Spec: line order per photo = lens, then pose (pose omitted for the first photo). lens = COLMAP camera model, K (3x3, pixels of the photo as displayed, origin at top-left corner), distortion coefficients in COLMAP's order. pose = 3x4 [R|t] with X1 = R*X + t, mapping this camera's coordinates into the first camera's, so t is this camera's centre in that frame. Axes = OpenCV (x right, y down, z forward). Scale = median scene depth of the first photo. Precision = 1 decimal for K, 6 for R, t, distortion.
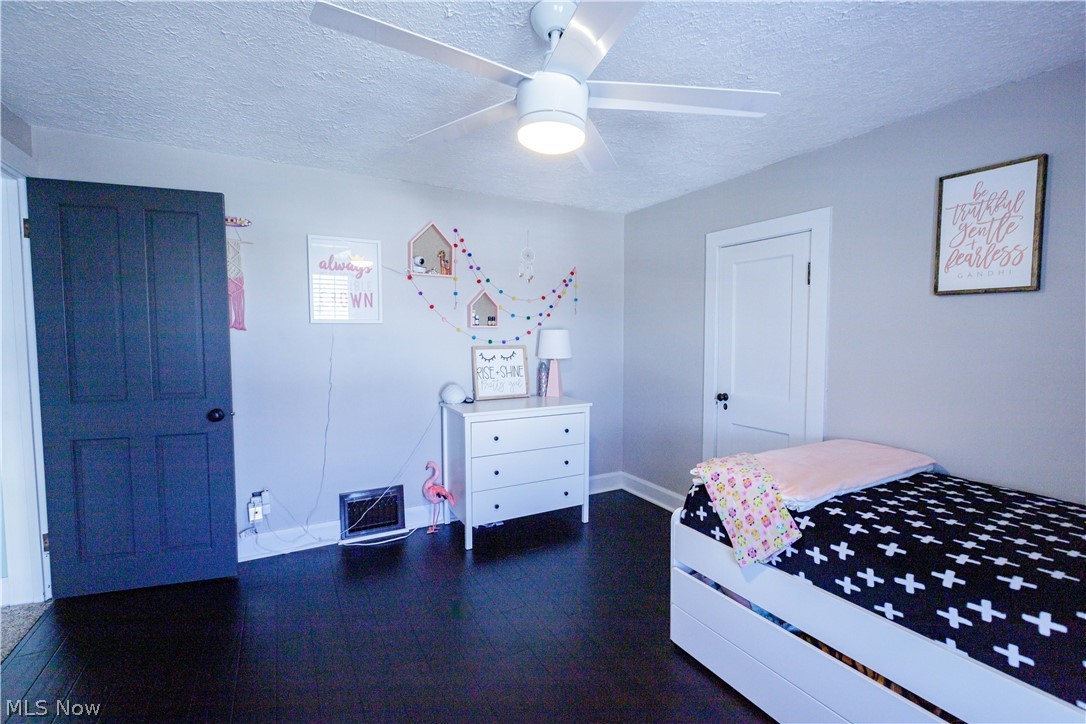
lens RADIAL K [[499.7, 0, 544.9], [0, 499.7, 361.8], [0, 0, 1]] dist [-0.001530, 0.000167]
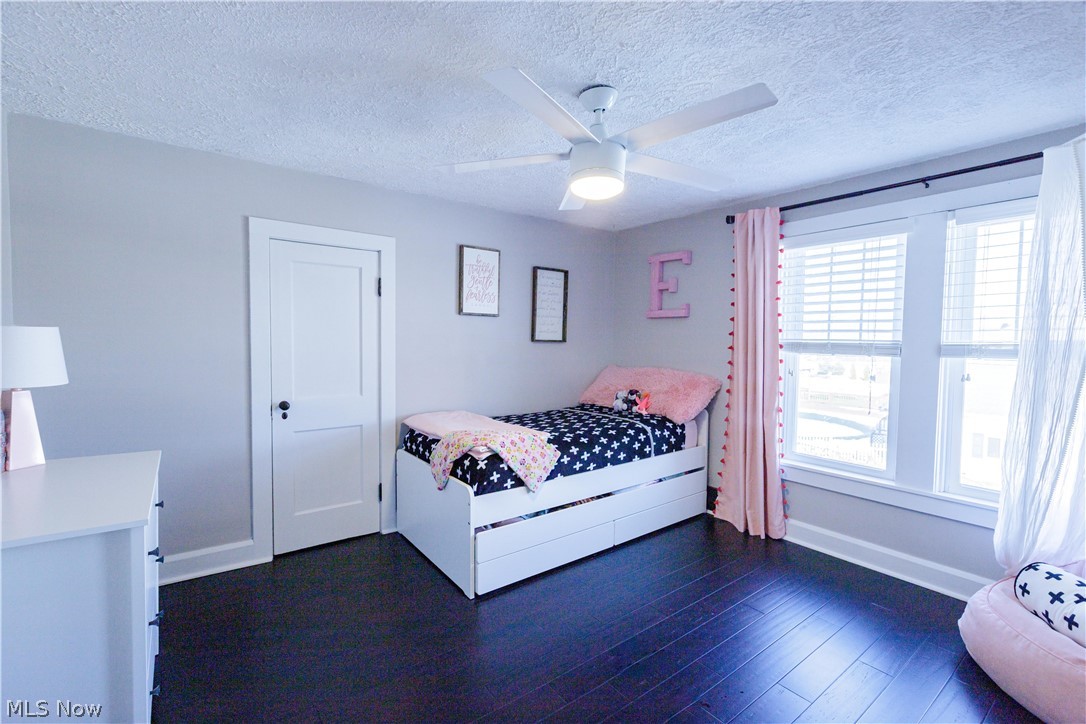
lens RADIAL K [[499.7, 0, 544.9], [0, 499.7, 361.8], [0, 0, 1]] dist [-0.001530, 0.000167]
pose [[-0.175822, -0.050664, 0.983117, -1.011299], [0.044138, 0.997265, 0.059287, -0.068941], [-0.983432, 0.053817, -0.173105, 1.126663]]
